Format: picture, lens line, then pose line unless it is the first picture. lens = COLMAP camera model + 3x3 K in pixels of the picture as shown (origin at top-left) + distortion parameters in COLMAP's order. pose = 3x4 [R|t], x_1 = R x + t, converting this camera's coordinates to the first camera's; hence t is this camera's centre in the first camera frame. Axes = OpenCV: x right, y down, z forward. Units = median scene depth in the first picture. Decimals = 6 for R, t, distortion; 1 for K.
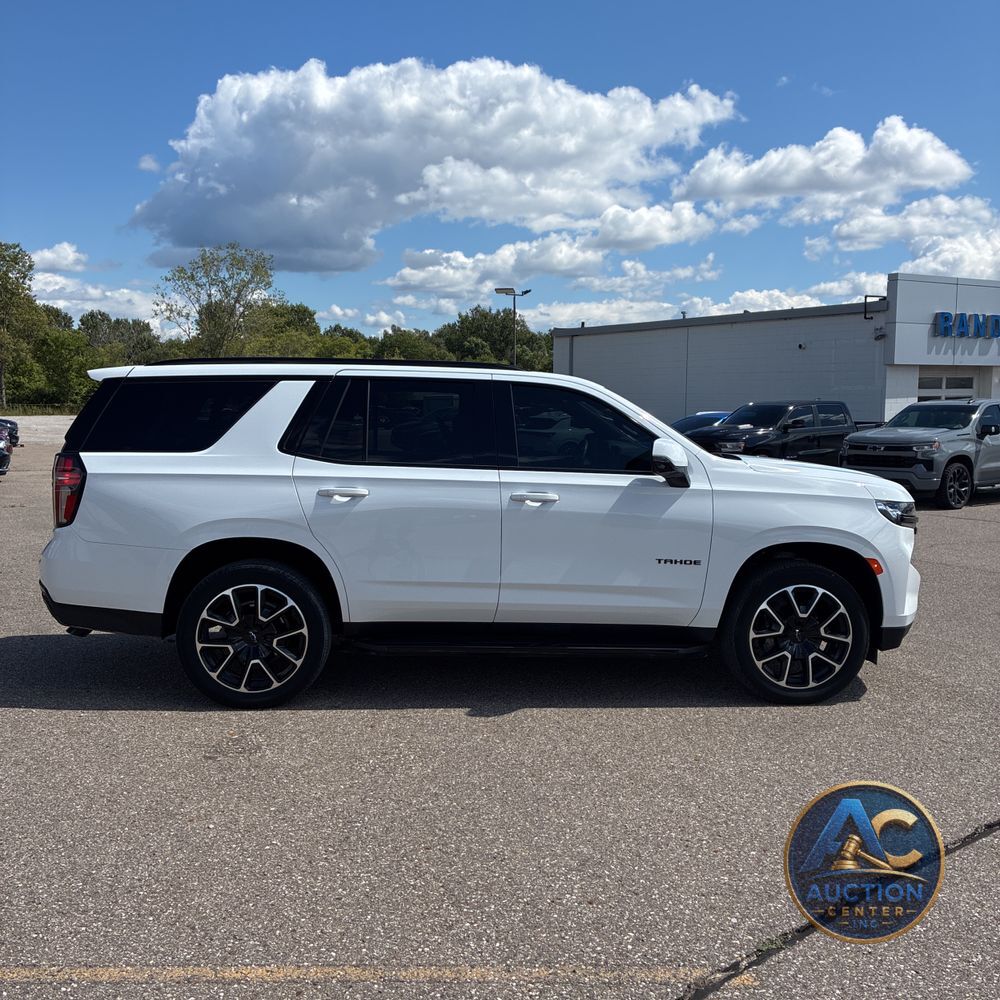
lens RADIAL K [[1018.8, 0, 500.9], [0, 1018.8, 500.0], [0, 0, 1]] dist [0.023883, 0.000000]
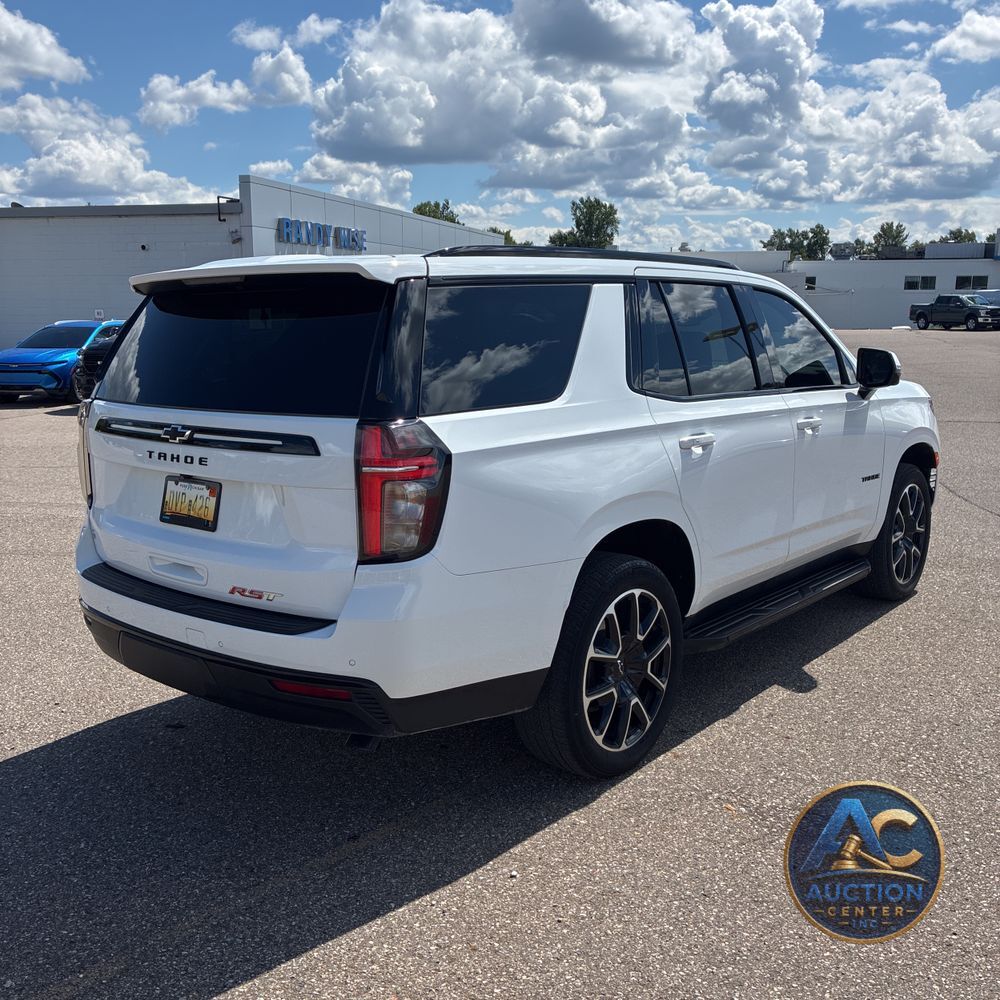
lens RADIAL K [[1018.8, 0, 497.1], [0, 1018.8, 506.5], [0, 0, 1]] dist [0.023883, 0.000000]
pose [[0.699349, -0.148962, 0.699086, -0.733173], [0.081469, 0.988281, 0.129085, -0.063556], [-0.710122, -0.033322, 0.703289, 0.565832]]
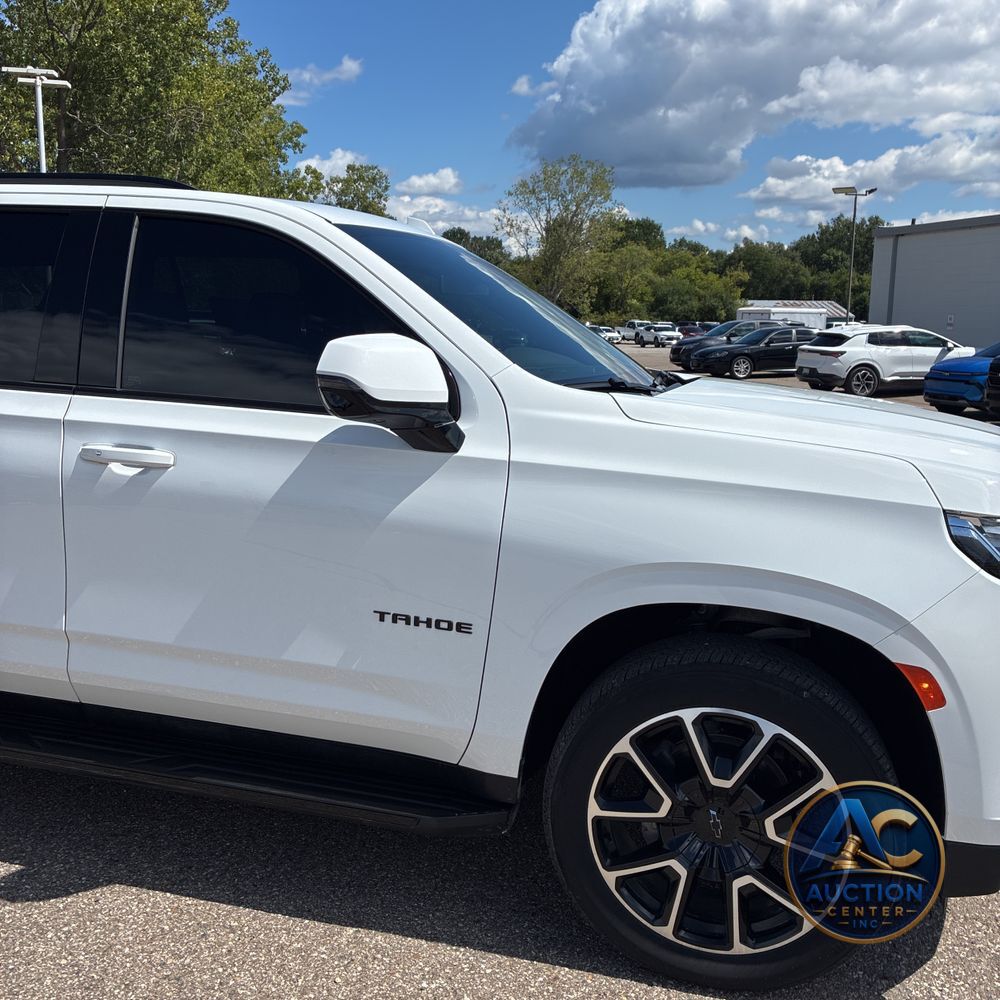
lens RADIAL K [[1018.8, 0, 494.6], [0, 1018.8, 491.7], [0, 0, 1]] dist [0.023883, 0.000000]
pose [[0.942059, 0.066167, -0.328857, 0.336625], [-0.042460, 0.995989, 0.078765, -0.029661], [0.332749, -0.060238, 0.941089, 0.596024]]
